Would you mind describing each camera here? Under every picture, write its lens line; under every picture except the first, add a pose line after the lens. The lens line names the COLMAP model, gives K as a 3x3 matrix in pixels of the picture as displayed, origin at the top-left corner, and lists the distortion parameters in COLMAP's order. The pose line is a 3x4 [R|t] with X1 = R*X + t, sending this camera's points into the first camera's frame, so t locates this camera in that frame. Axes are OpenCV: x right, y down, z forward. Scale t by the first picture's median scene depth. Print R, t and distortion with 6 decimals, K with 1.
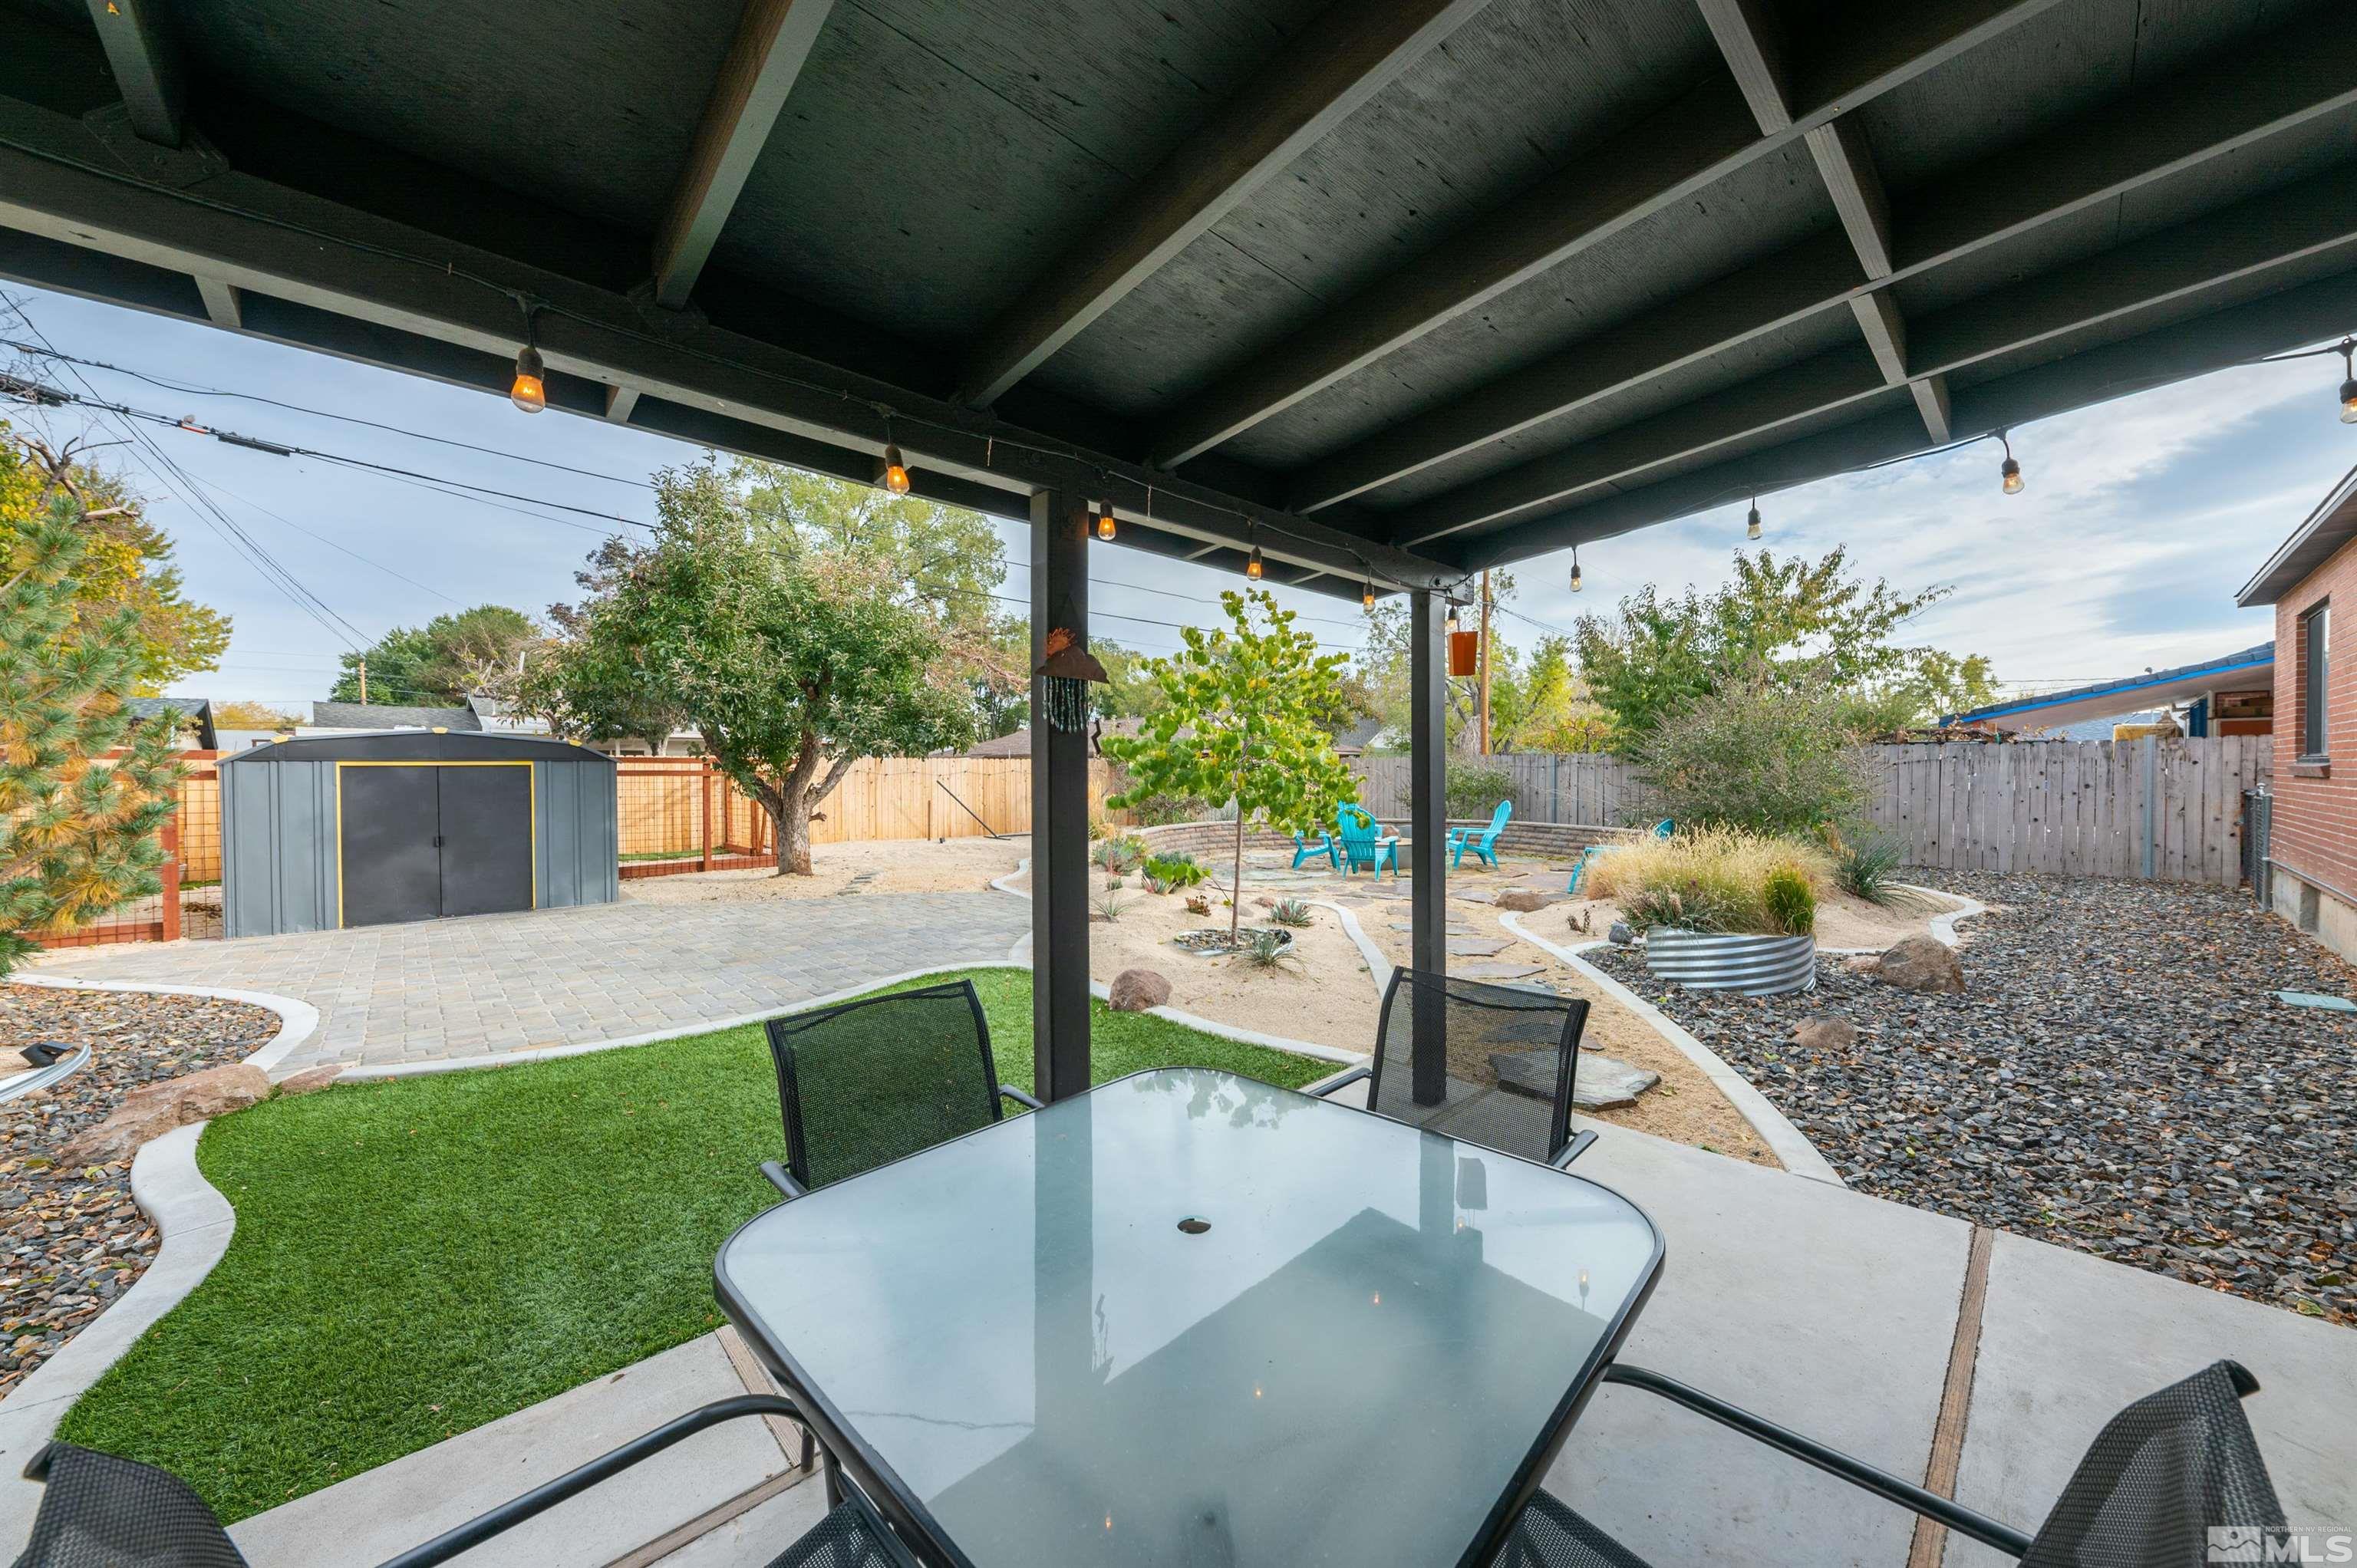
lens RADIAL K [[814.6, 0, 1184.6], [0, 814.6, 787.2], [0, 0, 1]] dist [-0.001083, -0.000510]
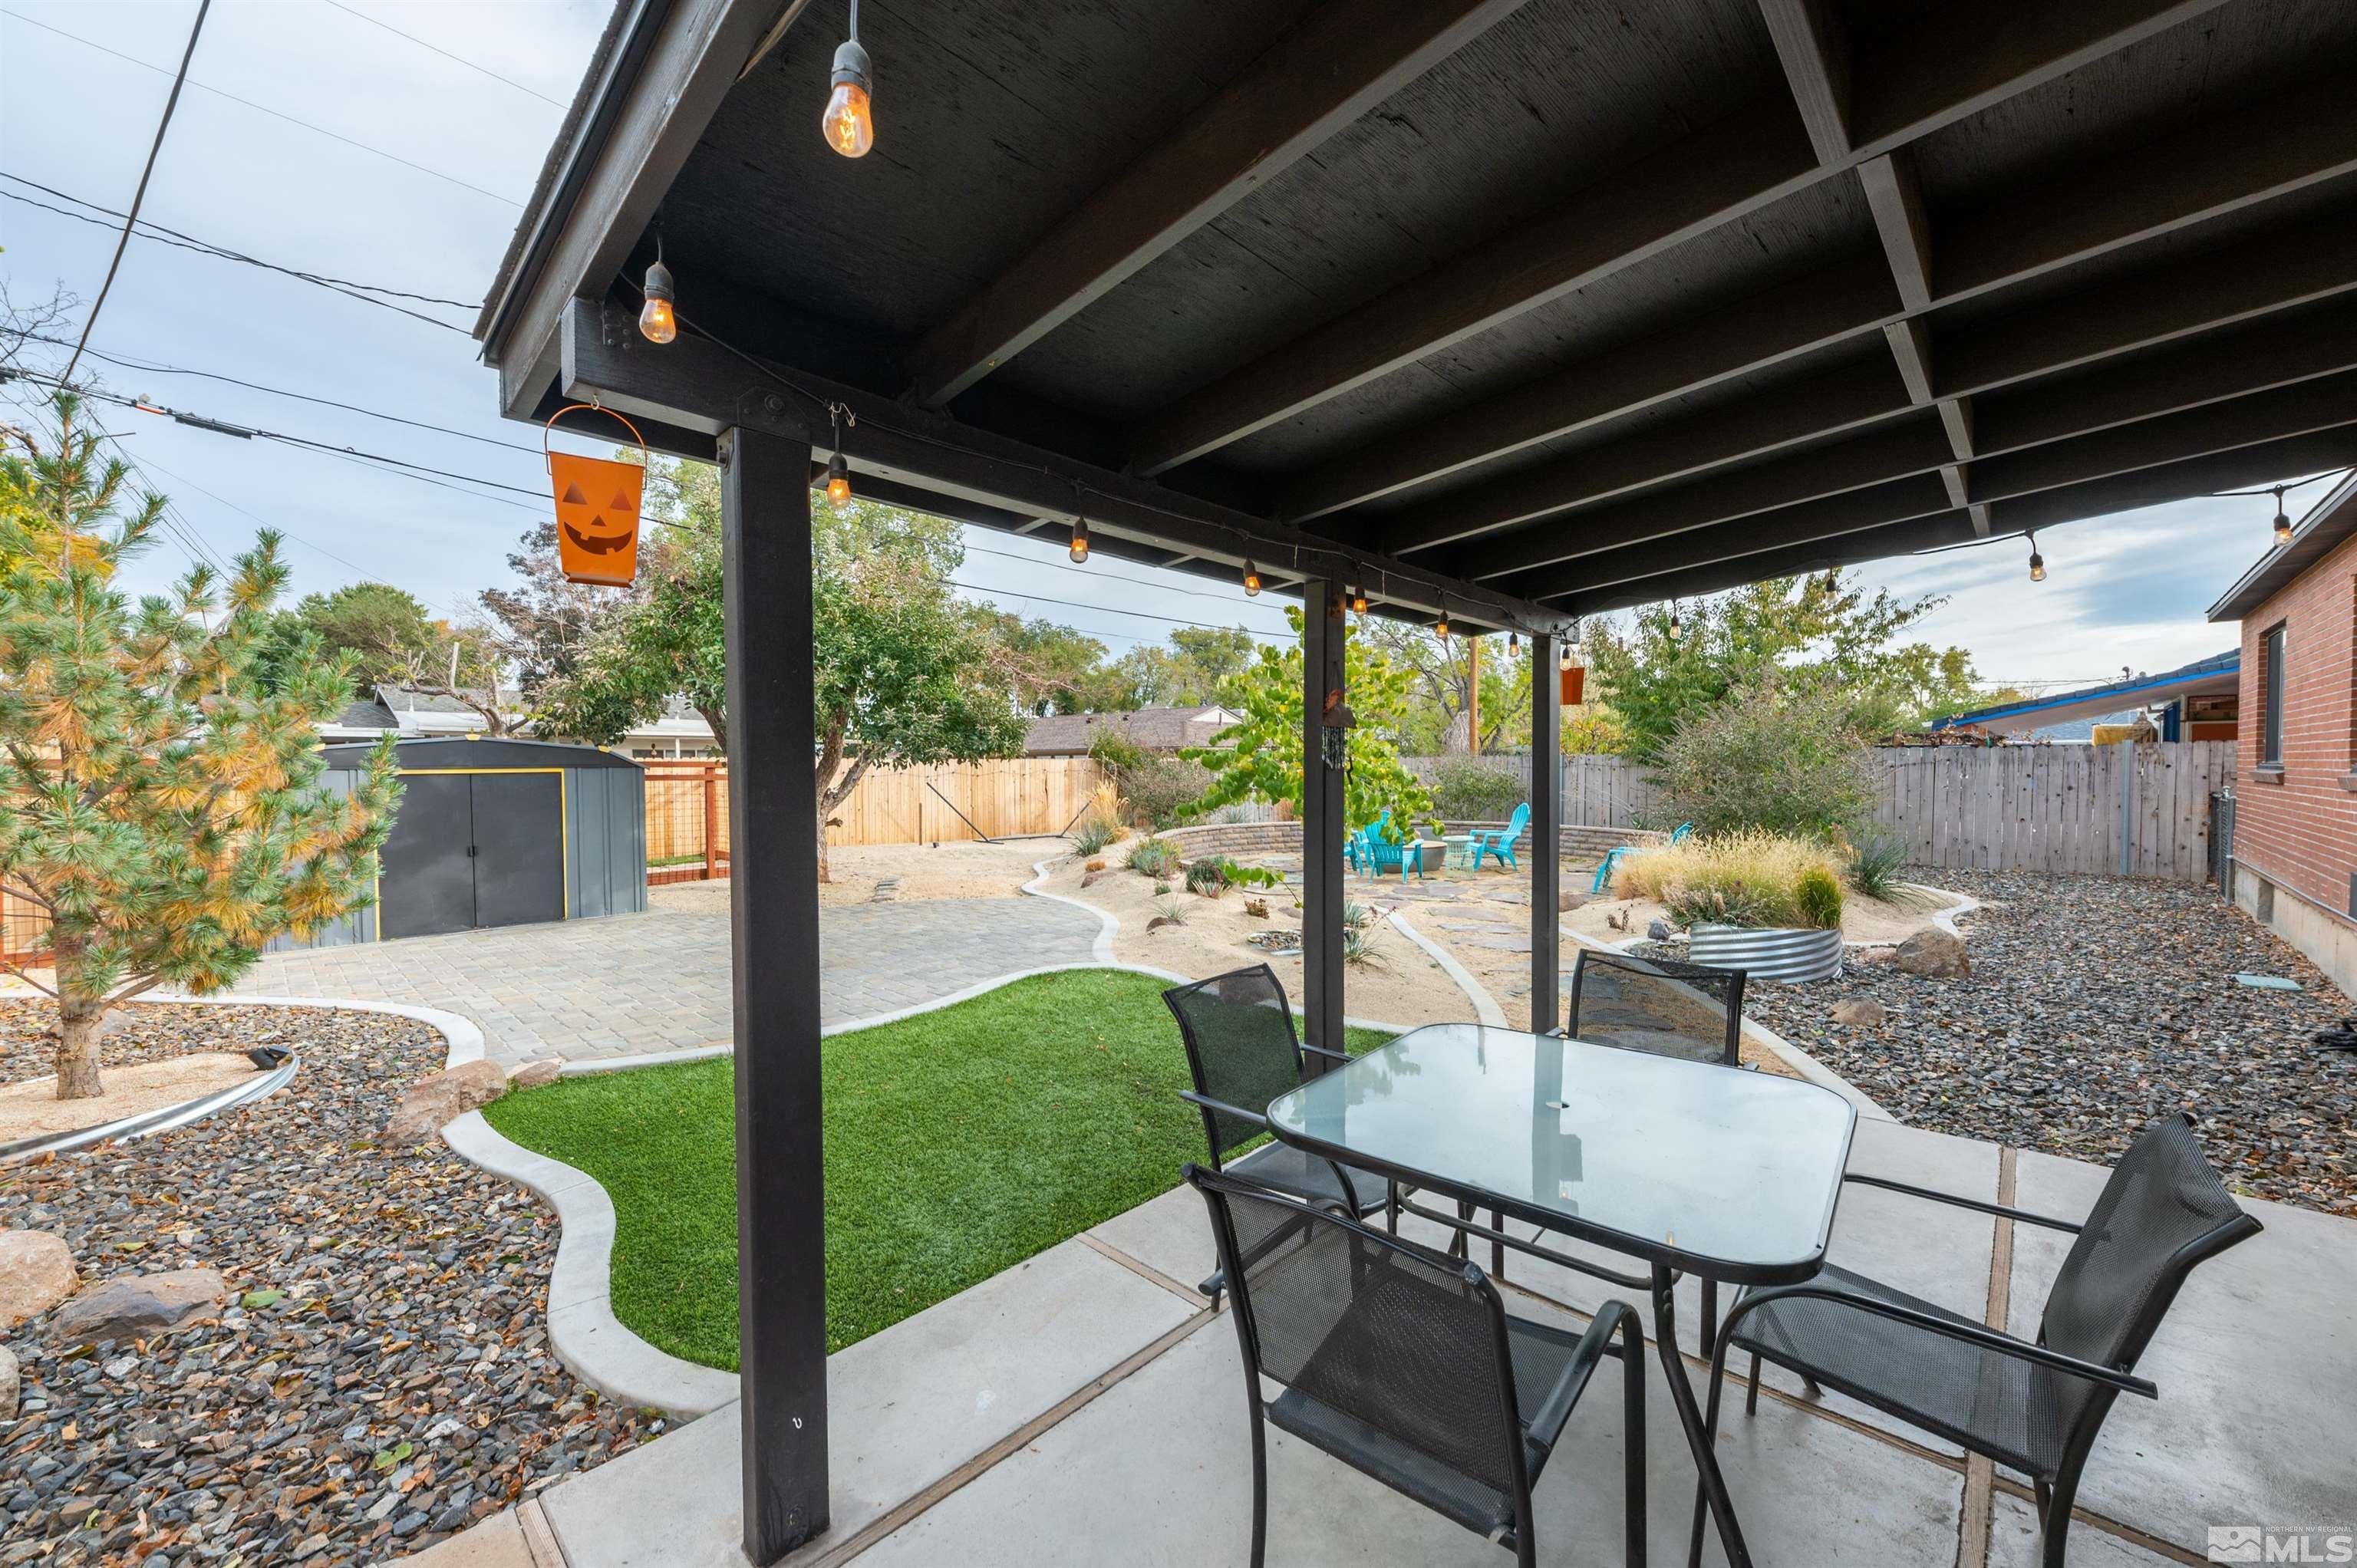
lens RADIAL K [[876.3, 0, 1185.9], [0, 876.3, 796.2], [0, 0, 1]] dist [0.002524, 0.000150]
pose [[0.998573, -0.003145, 0.053304, -0.117482], [0.002420, 0.999904, 0.013670, -0.011393], [-0.053342, -0.013521, 0.998485, -0.094142]]
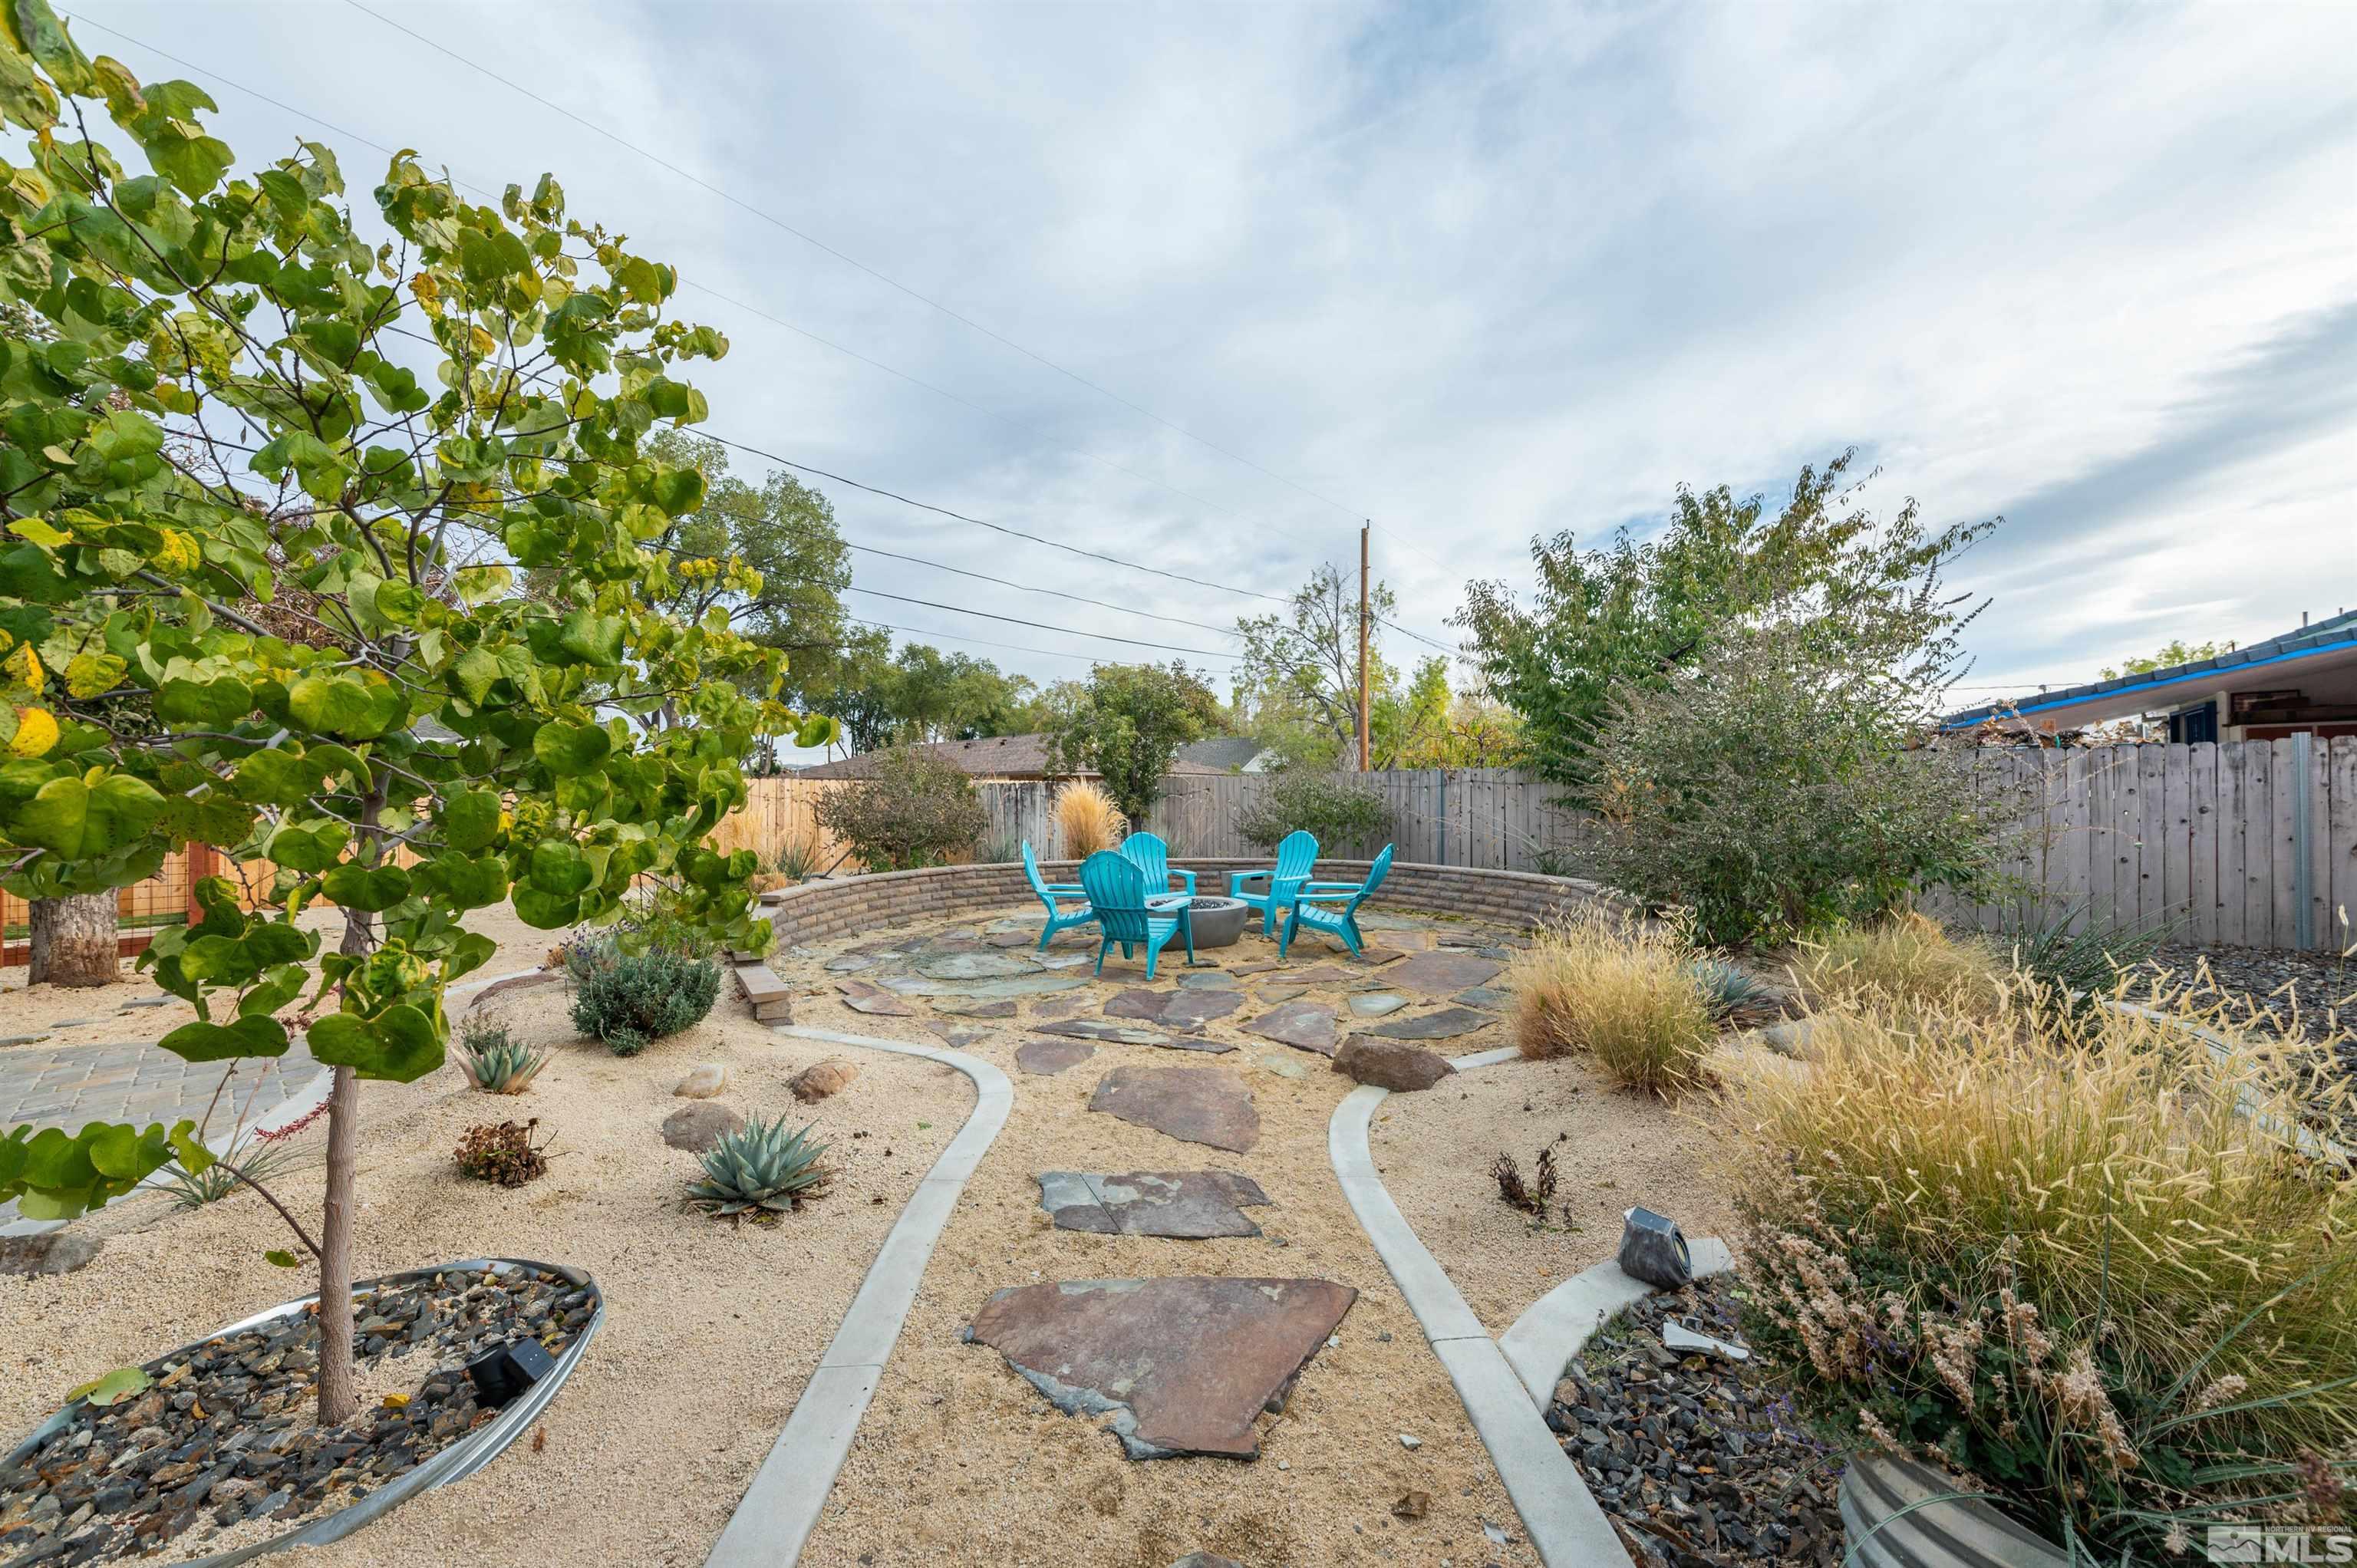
lens RADIAL K [[806.2, 0, 1185.4], [0, 806.2, 789.8], [0, 0, 1]] dist [0.009345, -0.004999]
pose [[0.992180, 0.000521, 0.124812, 0.239052], [0.003408, 0.999505, -0.031262, -0.000314], [-0.124767, 0.031443, 0.991688, 0.544616]]
